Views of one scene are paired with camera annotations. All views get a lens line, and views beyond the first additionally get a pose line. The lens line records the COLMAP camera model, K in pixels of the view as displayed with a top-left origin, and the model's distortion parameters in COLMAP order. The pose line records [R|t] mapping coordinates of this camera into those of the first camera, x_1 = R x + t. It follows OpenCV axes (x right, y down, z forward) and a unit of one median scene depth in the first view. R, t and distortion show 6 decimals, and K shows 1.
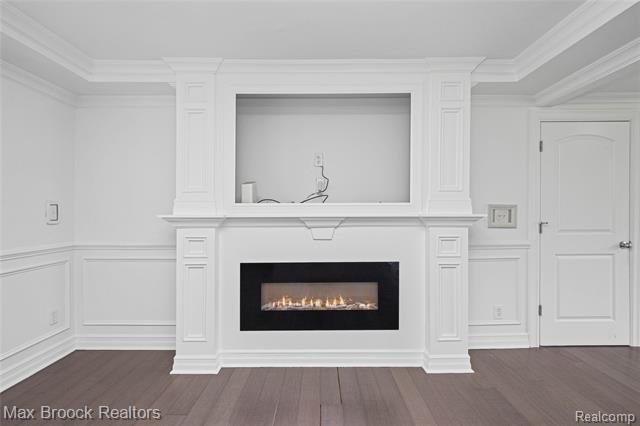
lens RADIAL K [[340.4, 0, 320.9], [0, 340.4, 216.3], [0, 0, 1]] dist [0.001985, -0.000037]
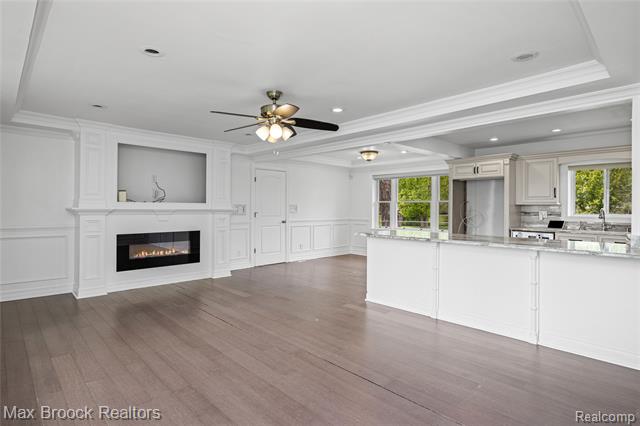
lens RADIAL K [[335.1, 0, 322.6], [0, 335.1, 209.5], [0, 0, 1]] dist [-0.000554, -0.002100]
pose [[0.699820, 0.004242, 0.714307, -0.746920], [-0.001109, 0.999988, -0.004852, 0.011012], [-0.714318, 0.002603, 0.699816, -1.041153]]
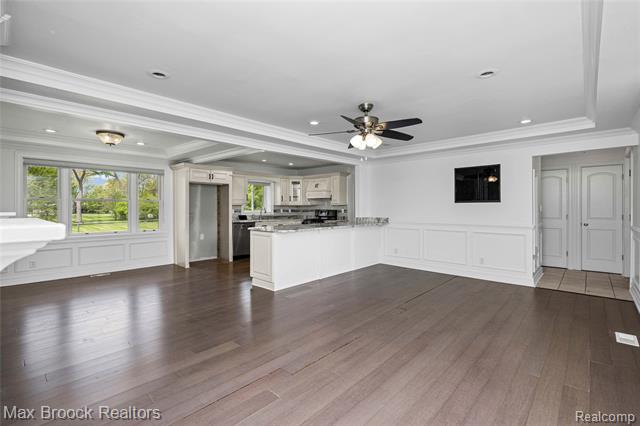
lens RADIAL K [[287.9, 0, 316.1], [0, 287.9, 207.4], [0, 0, 1]] dist [0.011902, -0.000052]
pose [[-0.740661, 0.005494, 0.671856, -0.639574], [0.011403, 0.999925, 0.004394, -0.012507], [-0.671782, 0.010916, -0.740668, 0.963447]]
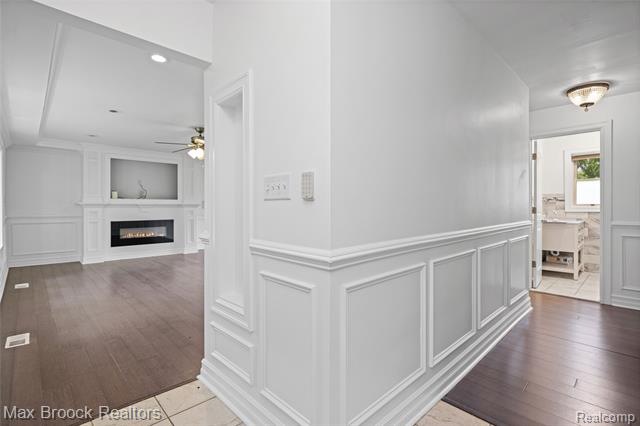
lens RADIAL K [[303.4, 0, 320.9], [0, 303.4, 209.6], [0, 0, 1]] dist [0.002655, 0.000412]
pose [[0.703400, -0.003403, 0.710786, -0.764574], [0.007952, 0.999964, -0.003082, 0.066649], [-0.710750, 0.007820, 0.703401, -1.814903]]
